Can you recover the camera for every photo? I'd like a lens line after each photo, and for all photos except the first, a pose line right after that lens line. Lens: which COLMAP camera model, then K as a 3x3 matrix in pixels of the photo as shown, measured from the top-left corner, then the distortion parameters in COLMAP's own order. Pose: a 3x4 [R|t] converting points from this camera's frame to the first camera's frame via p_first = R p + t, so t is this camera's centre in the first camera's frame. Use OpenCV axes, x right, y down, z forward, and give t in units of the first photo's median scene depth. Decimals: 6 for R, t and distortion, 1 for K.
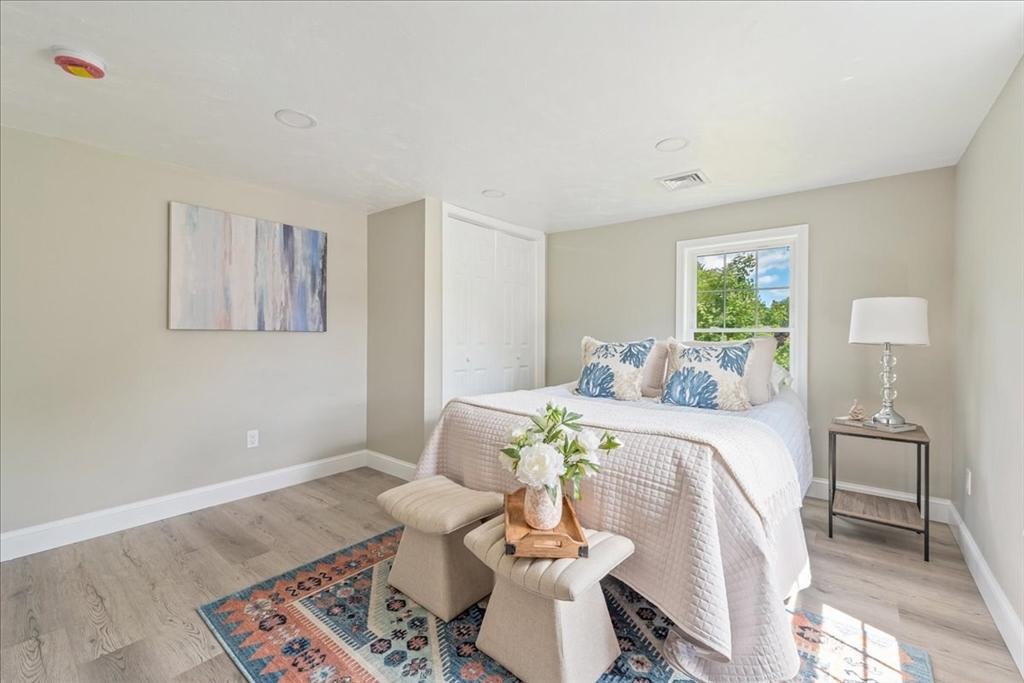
lens RADIAL K [[437.0, 0, 512.0], [0, 437.0, 341.5], [0, 0, 1]] dist [-0.001343, -0.000213]
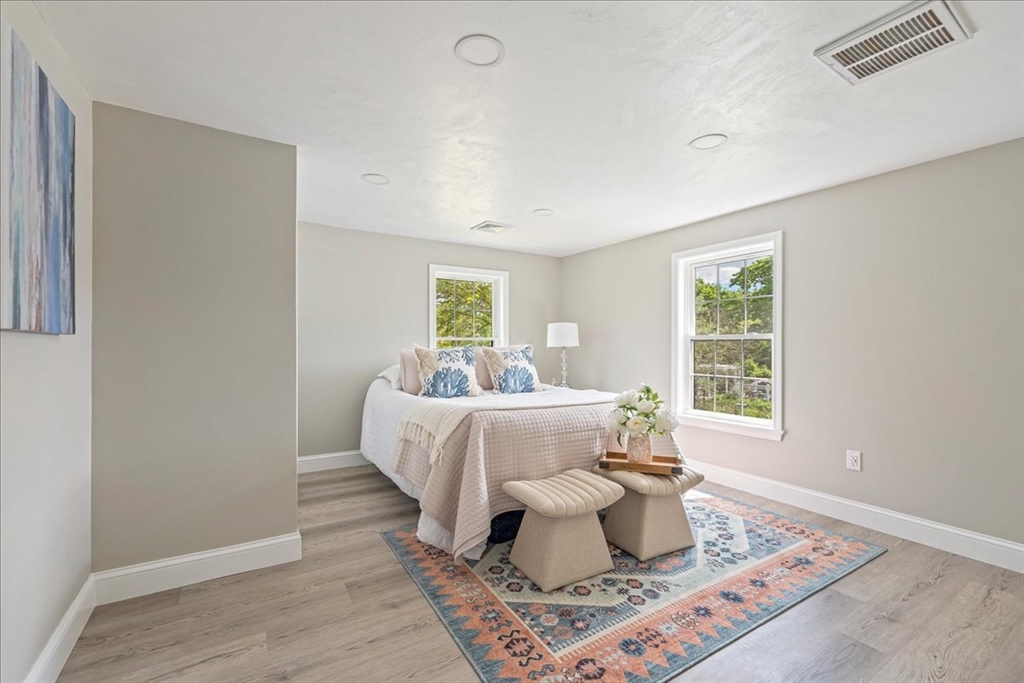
lens RADIAL K [[428.4, 0, 517.6], [0, 428.4, 347.1], [0, 0, 1]] dist [0.001101, -0.000098]
pose [[0.316412, -0.012337, 0.948542, -0.970302], [0.005113, 0.999923, 0.011300, -0.016831], [-0.948608, 0.001275, 0.316451, 0.590573]]
